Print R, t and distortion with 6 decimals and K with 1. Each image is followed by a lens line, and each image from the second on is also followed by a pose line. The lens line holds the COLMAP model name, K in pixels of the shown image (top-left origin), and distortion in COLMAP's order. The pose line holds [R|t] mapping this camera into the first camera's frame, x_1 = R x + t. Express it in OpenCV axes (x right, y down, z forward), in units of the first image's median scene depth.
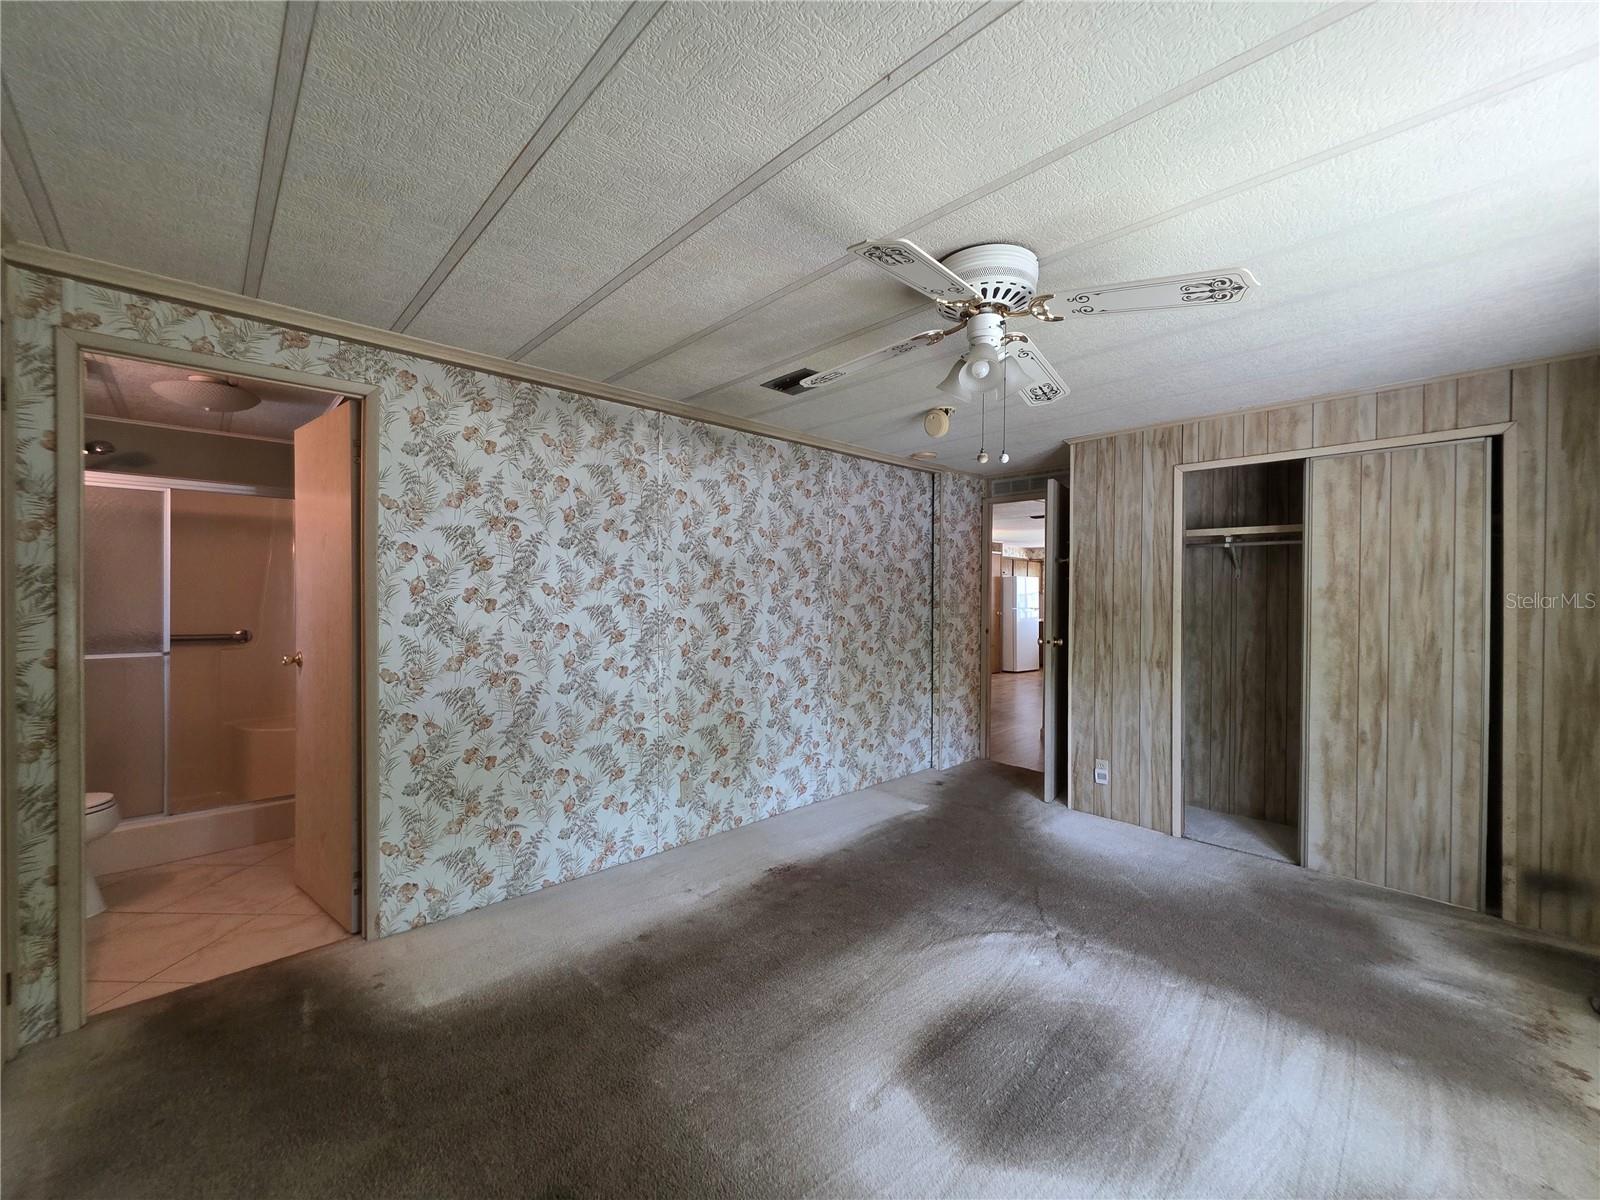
lens RADIAL K [[643.6, 0, 802.7], [0, 643.6, 599.0], [0, 0, 1]] dist [0.001317, -0.000732]
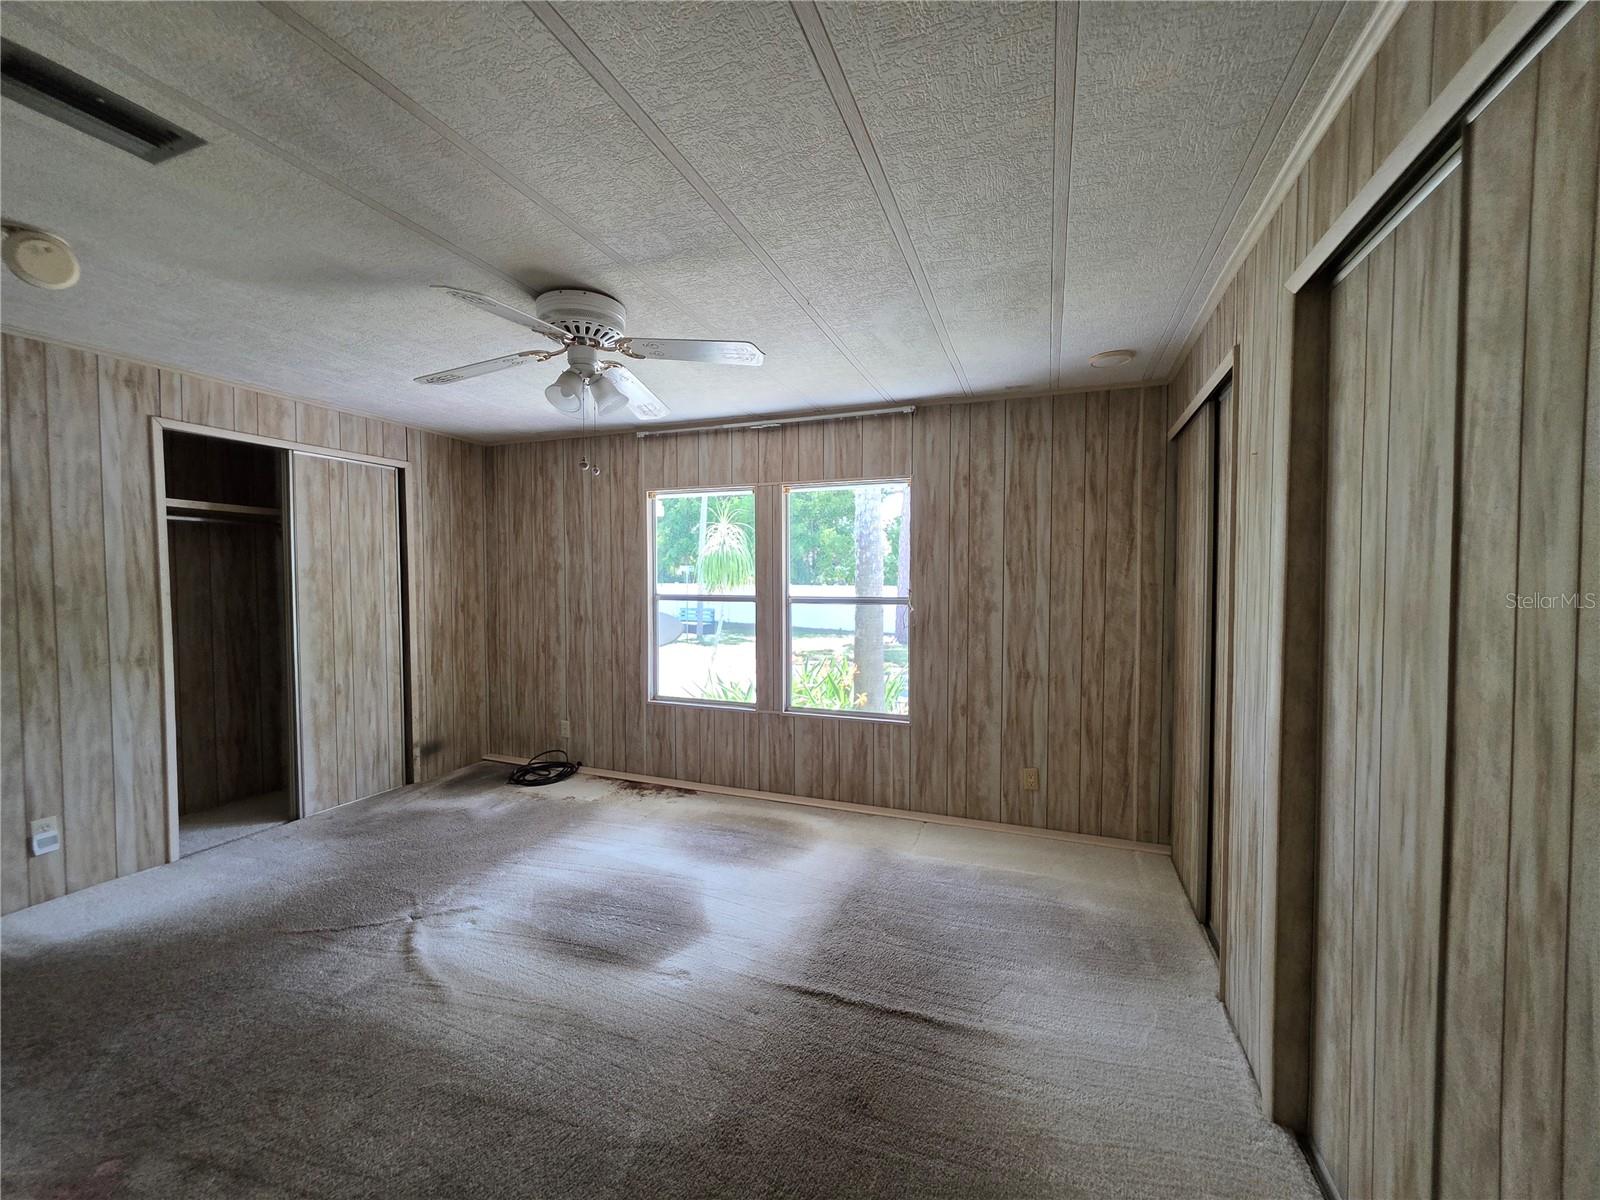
lens RADIAL K [[643.6, 0, 802.7], [0, 643.6, 599.0], [0, 0, 1]] dist [0.001317, -0.000732]
pose [[-0.438459, -0.038496, 0.897926, -0.629108], [0.000982, 0.999061, 0.043311, -0.012383], [-0.898751, 0.019872, -0.438010, 0.742862]]
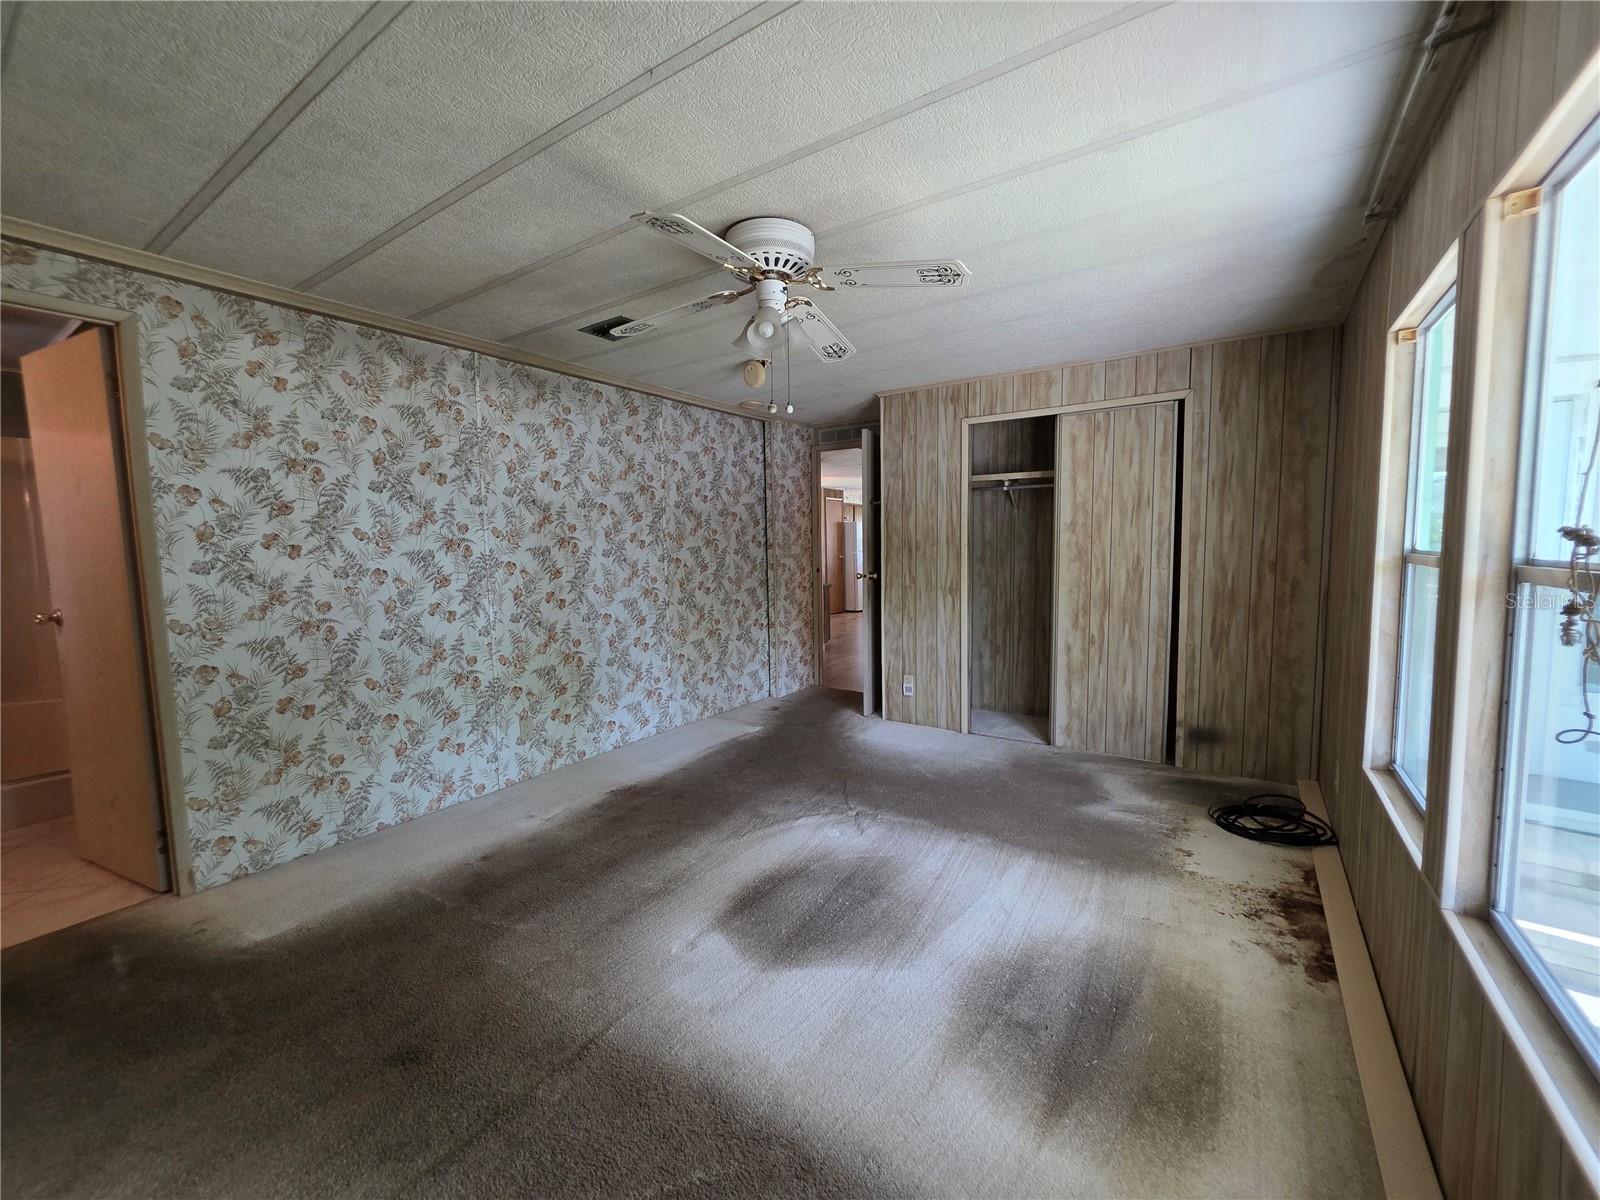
lens RADIAL K [[643.6, 0, 802.7], [0, 643.6, 599.0], [0, 0, 1]] dist [0.001317, -0.000732]
pose [[0.975835, -0.040120, 0.214796, 0.045093], [0.023344, 0.996515, 0.080078, 0.019568], [-0.217260, -0.073129, 0.973371, -0.103461]]
